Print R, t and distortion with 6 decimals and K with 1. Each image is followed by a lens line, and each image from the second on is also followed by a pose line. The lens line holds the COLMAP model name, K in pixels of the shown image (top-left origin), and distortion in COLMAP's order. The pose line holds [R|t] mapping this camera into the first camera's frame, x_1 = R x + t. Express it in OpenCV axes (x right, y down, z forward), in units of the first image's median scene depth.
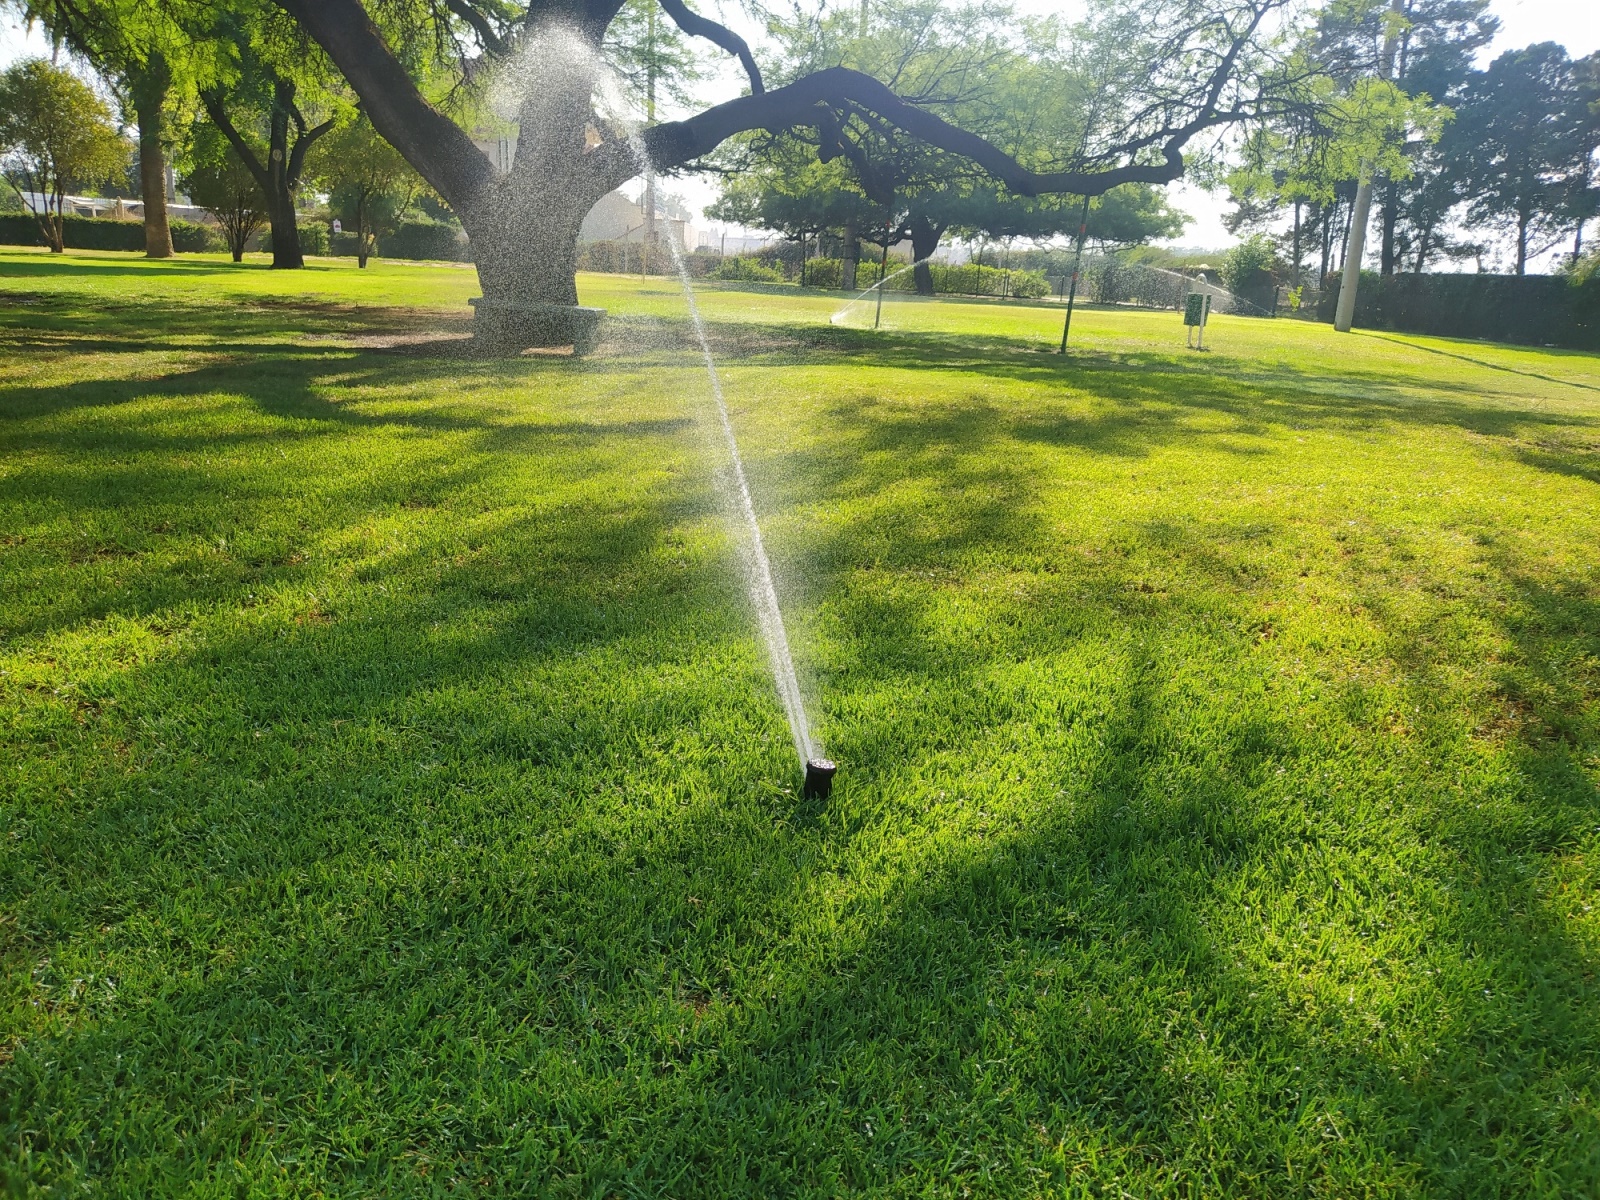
lens RADIAL K [[1233.8, 0, 800.0], [0, 1233.8, 600.0], [0, 0, 1]] dist [0.120958, -0.150172]
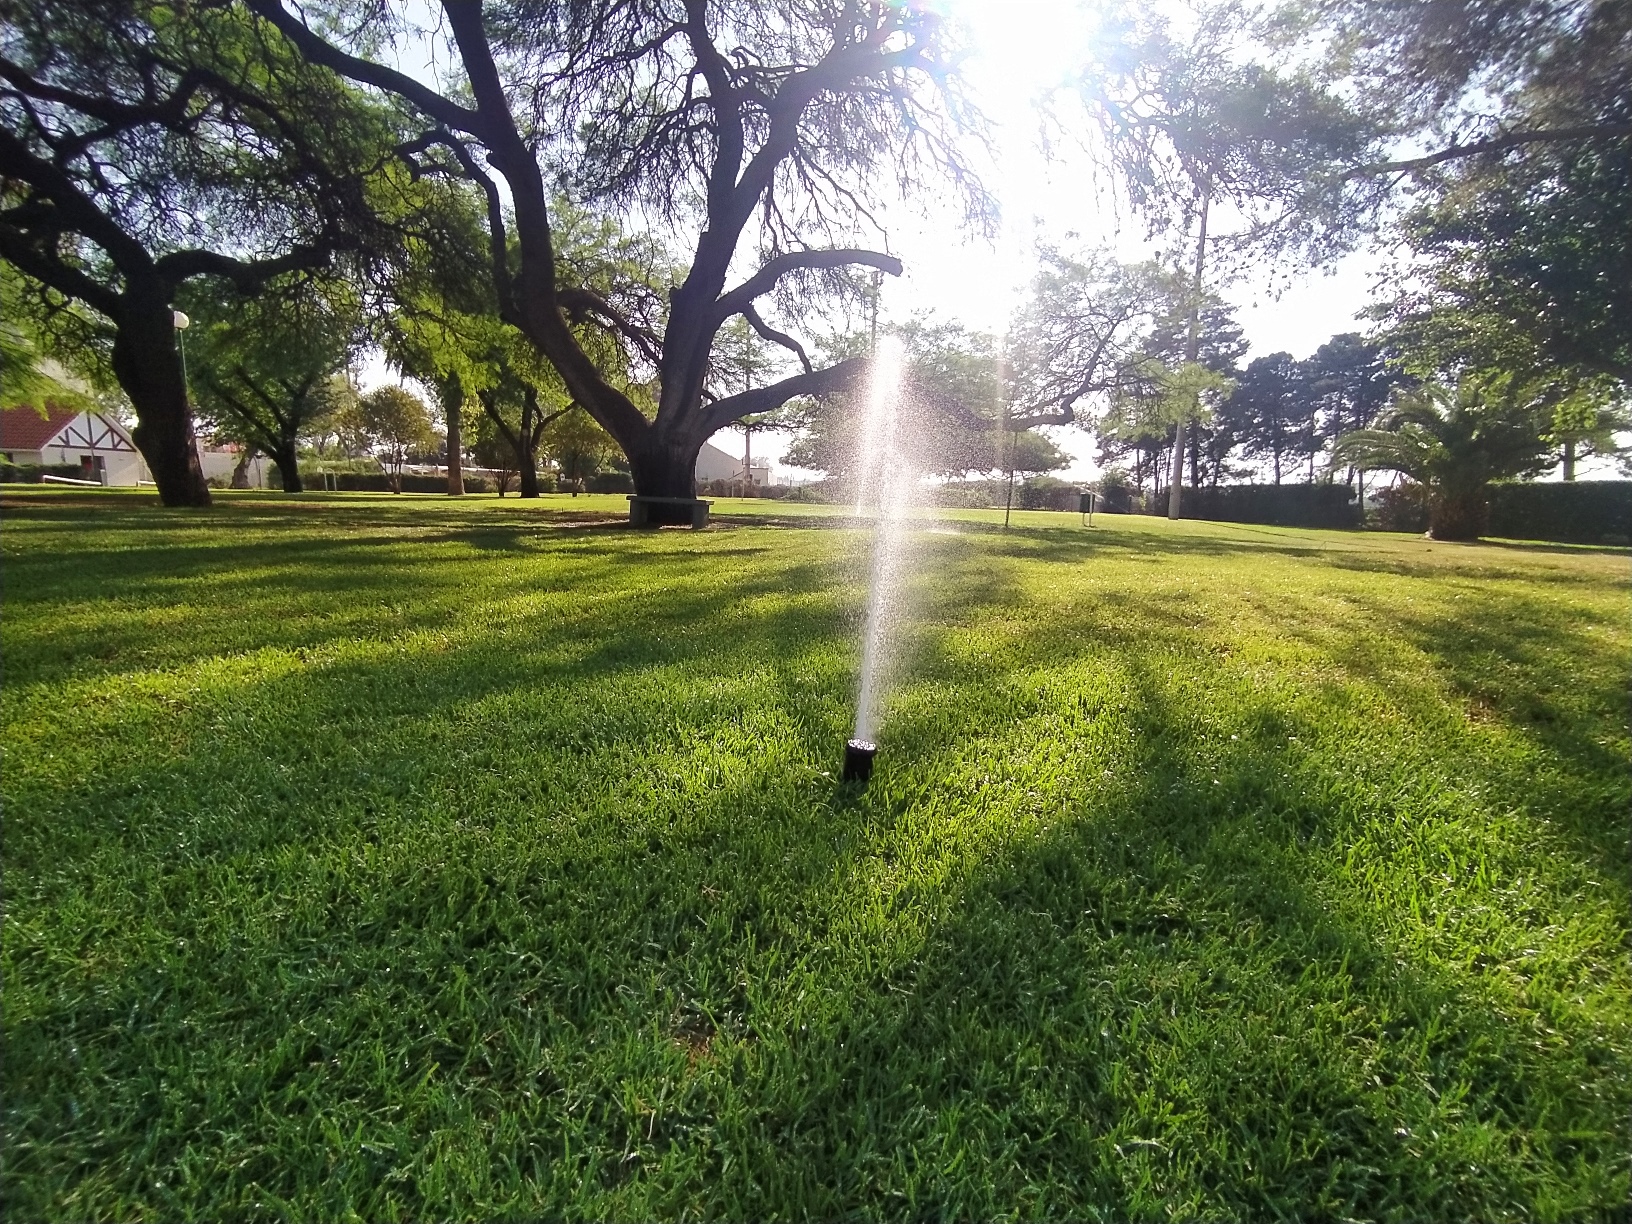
lens RADIAL K [[750.3, 0, 822.7], [0, 750.3, 618.3], [0, 0, 1]] dist [-0.021804, 0.012989]
pose [[0.999530, -0.019295, -0.023803, 0.001897], [0.016497, 0.993499, -0.112638, 0.055880], [0.025822, 0.112192, 0.993351, 0.229606]]
